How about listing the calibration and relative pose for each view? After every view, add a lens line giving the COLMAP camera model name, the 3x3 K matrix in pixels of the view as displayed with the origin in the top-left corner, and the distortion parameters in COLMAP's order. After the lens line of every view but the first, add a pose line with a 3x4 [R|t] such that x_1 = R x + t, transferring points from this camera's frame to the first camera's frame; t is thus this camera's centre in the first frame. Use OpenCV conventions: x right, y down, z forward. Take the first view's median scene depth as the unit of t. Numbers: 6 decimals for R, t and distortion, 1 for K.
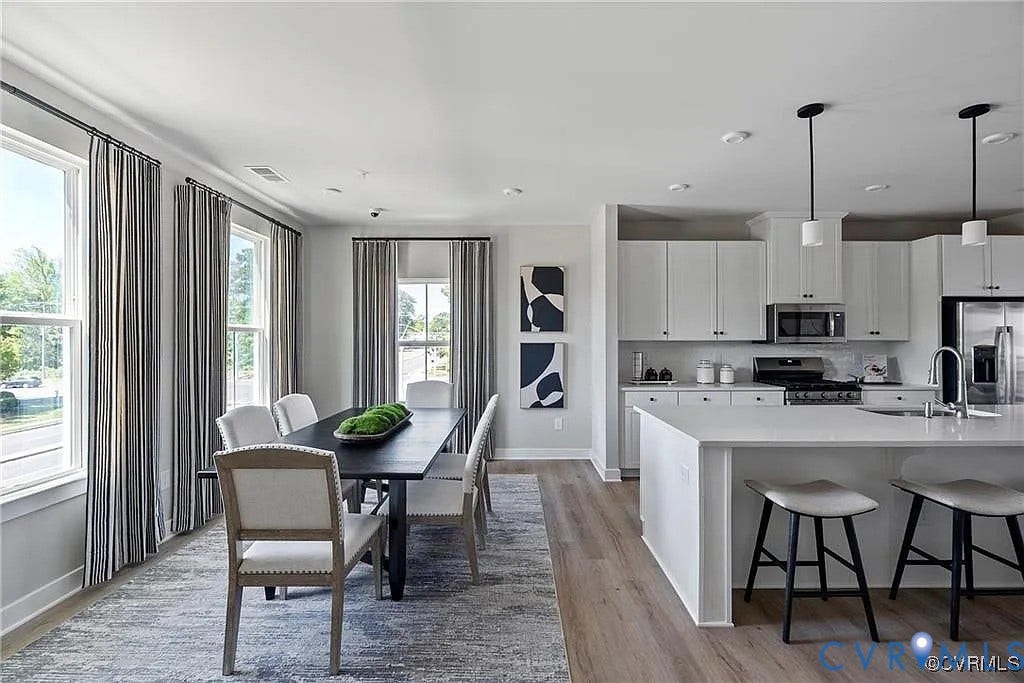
lens RADIAL K [[451.8, 0, 519.7], [0, 451.8, 338.1], [0, 0, 1]] dist [-0.000169, 0.000767]
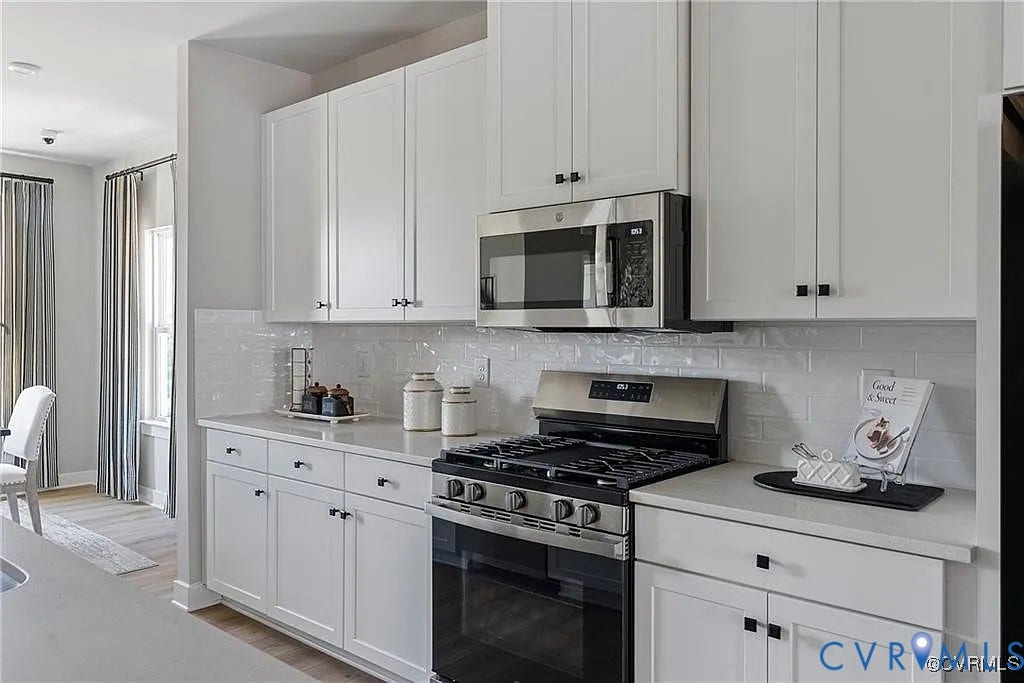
lens RADIAL K [[776.5, 0, 511.6], [0, 776.5, 340.9], [0, 0, 1]] dist [-0.000659, 0.006028]
pose [[0.743014, 0.012093, -0.669167, 1.184755], [-0.002751, 0.999884, 0.015014, 0.014653], [0.669271, -0.009314, 0.742960, 0.693684]]
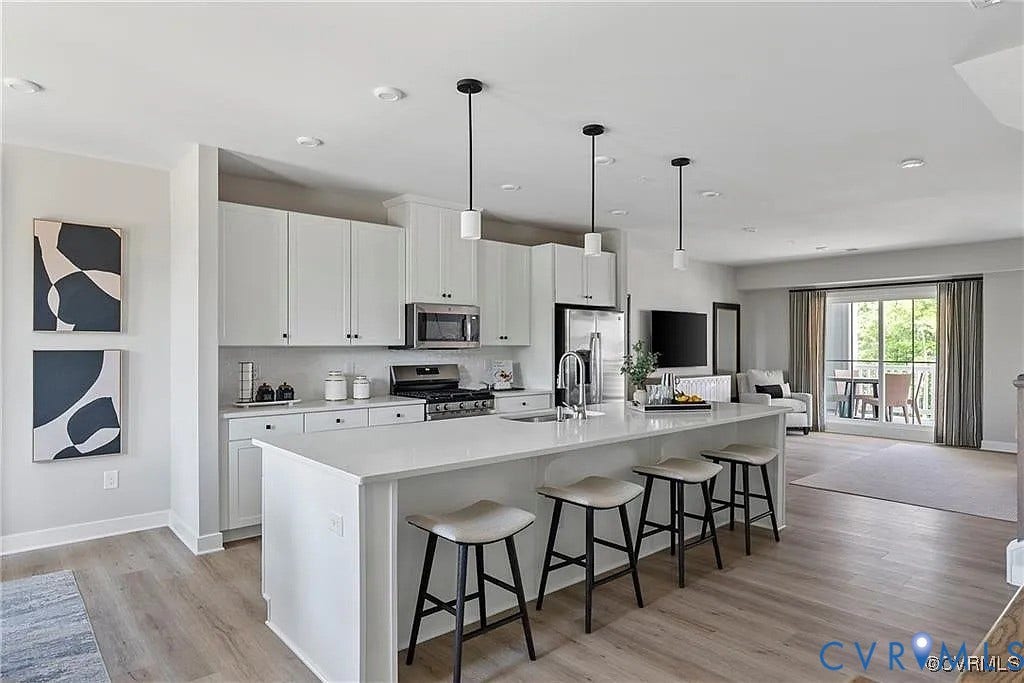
lens RADIAL K [[590.5, 0, 508.2], [0, 590.5, 346.3], [0, 0, 1]] dist [0.000215, 0.001721]
pose [[0.767862, -0.001818, 0.640613, -0.020483], [-0.002276, 0.999982, 0.005566, -0.000091], [-0.640611, -0.005732, 0.767844, 0.029562]]
